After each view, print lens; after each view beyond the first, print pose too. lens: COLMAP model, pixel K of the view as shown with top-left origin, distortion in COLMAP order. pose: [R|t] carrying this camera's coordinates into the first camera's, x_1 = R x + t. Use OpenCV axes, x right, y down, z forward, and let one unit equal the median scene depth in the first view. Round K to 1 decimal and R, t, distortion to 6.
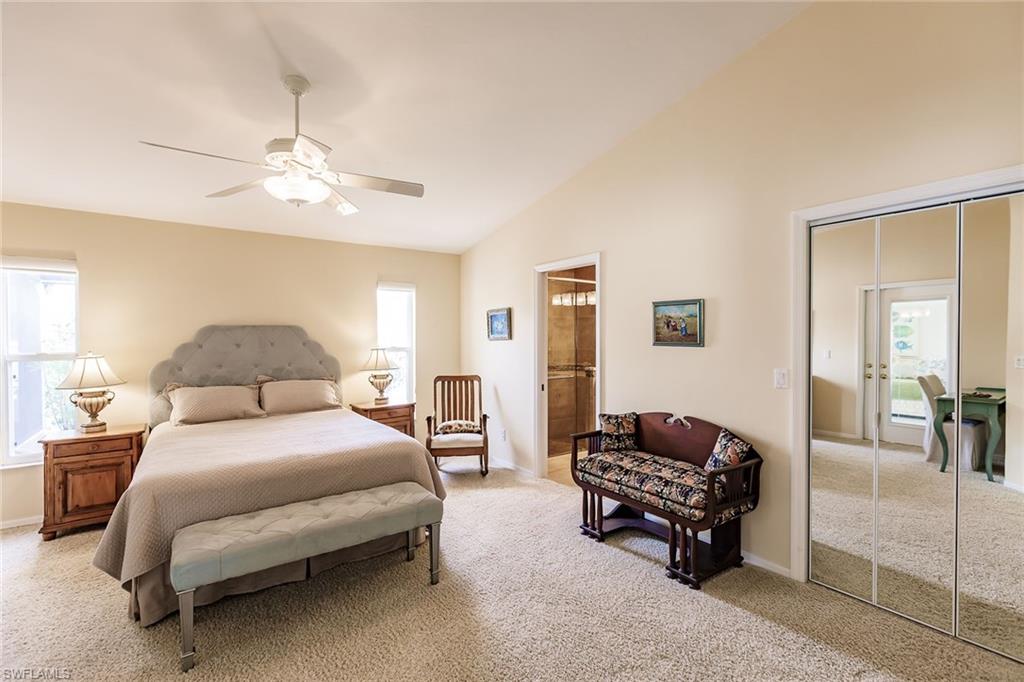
lens RADIAL K [[455.9, 0, 516.7], [0, 455.9, 342.0], [0, 0, 1]] dist [0.000976, -0.000193]
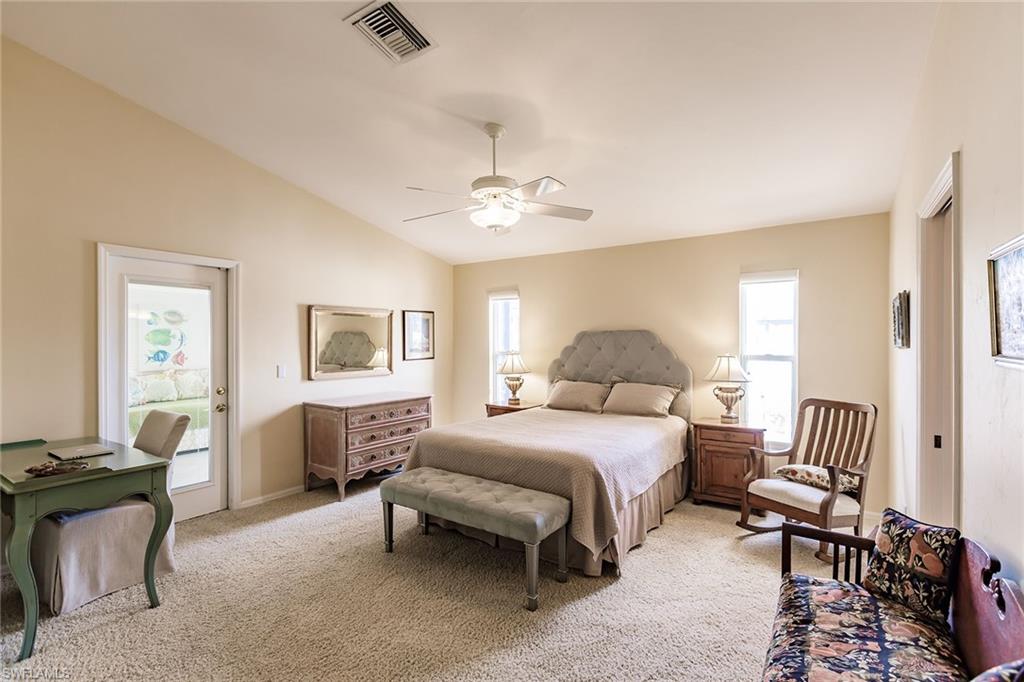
lens RADIAL K [[469.6, 0, 512.0], [0, 469.6, 341.0], [0, 0, 1]] dist [0.001045, 0.000090]
pose [[0.320580, 0.001963, -0.947219, 0.459986], [-0.016358, 0.999860, -0.003465, -0.003740], [0.947080, 0.016606, 0.320568, 0.431118]]
